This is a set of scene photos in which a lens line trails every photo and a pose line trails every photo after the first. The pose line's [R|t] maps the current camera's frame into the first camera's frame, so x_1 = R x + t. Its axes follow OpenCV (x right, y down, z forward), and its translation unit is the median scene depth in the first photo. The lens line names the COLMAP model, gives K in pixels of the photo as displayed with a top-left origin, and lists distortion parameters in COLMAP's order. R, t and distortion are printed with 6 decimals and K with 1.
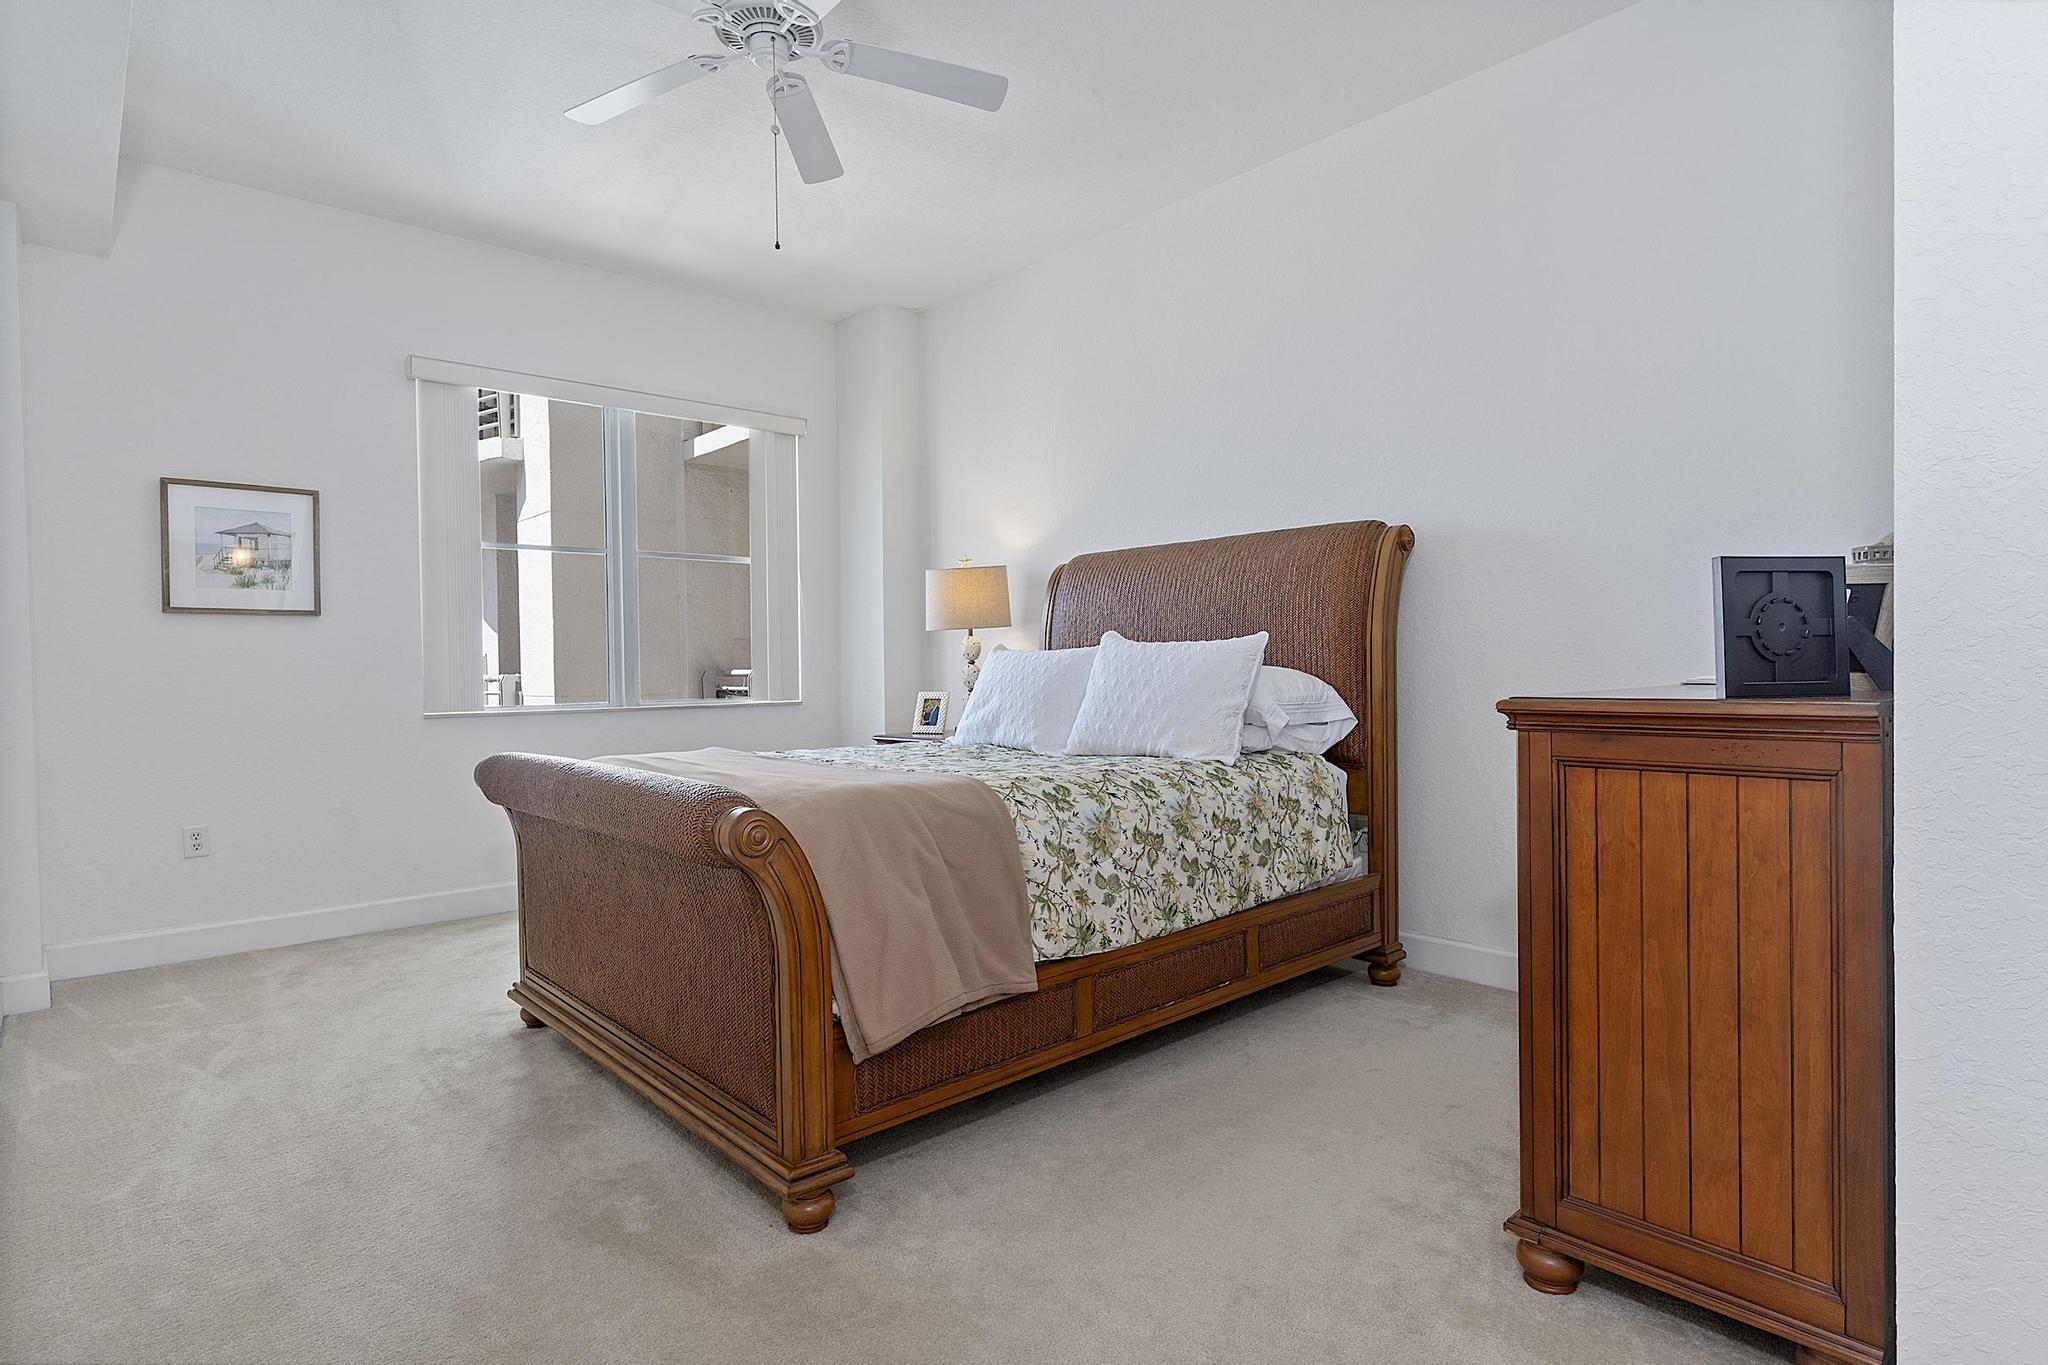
lens RADIAL K [[1056.6, 0, 1021.7], [0, 1056.6, 677.2], [0, 0, 1]] dist [-0.000900, 0.001066]
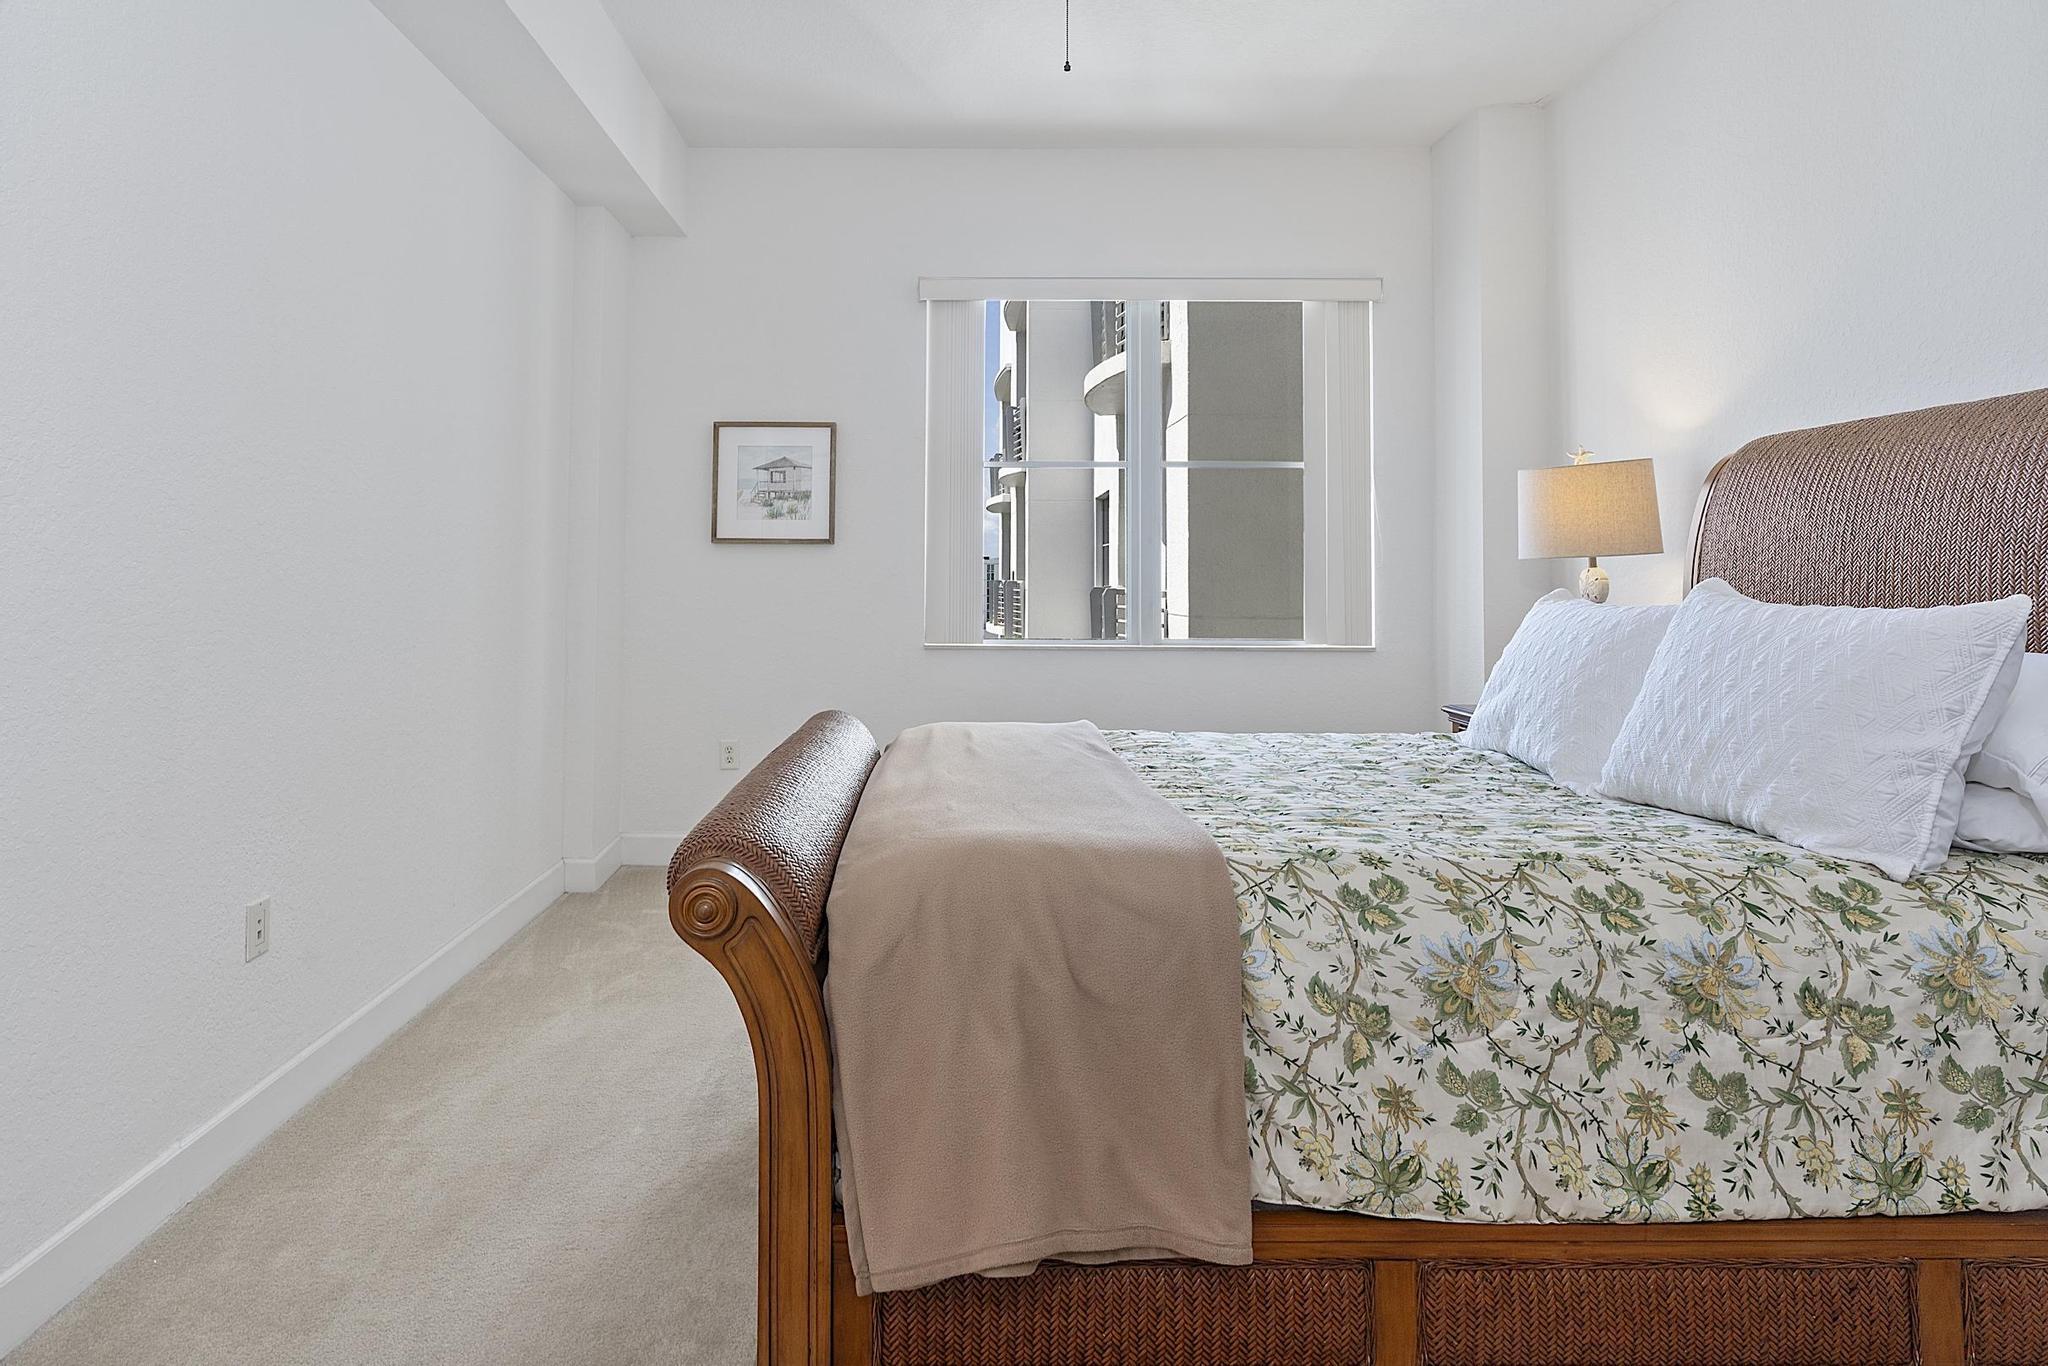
lens RADIAL K [[1154.1, 0, 1010.1], [0, 1154.1, 509.8], [0, 0, 1]] dist [-0.003083, 0.002783]
pose [[0.742354, -0.016410, -0.669807, 0.270056], [-0.022725, 0.998508, -0.049649, -0.051020], [0.669623, 0.052079, 0.740873, 0.369369]]
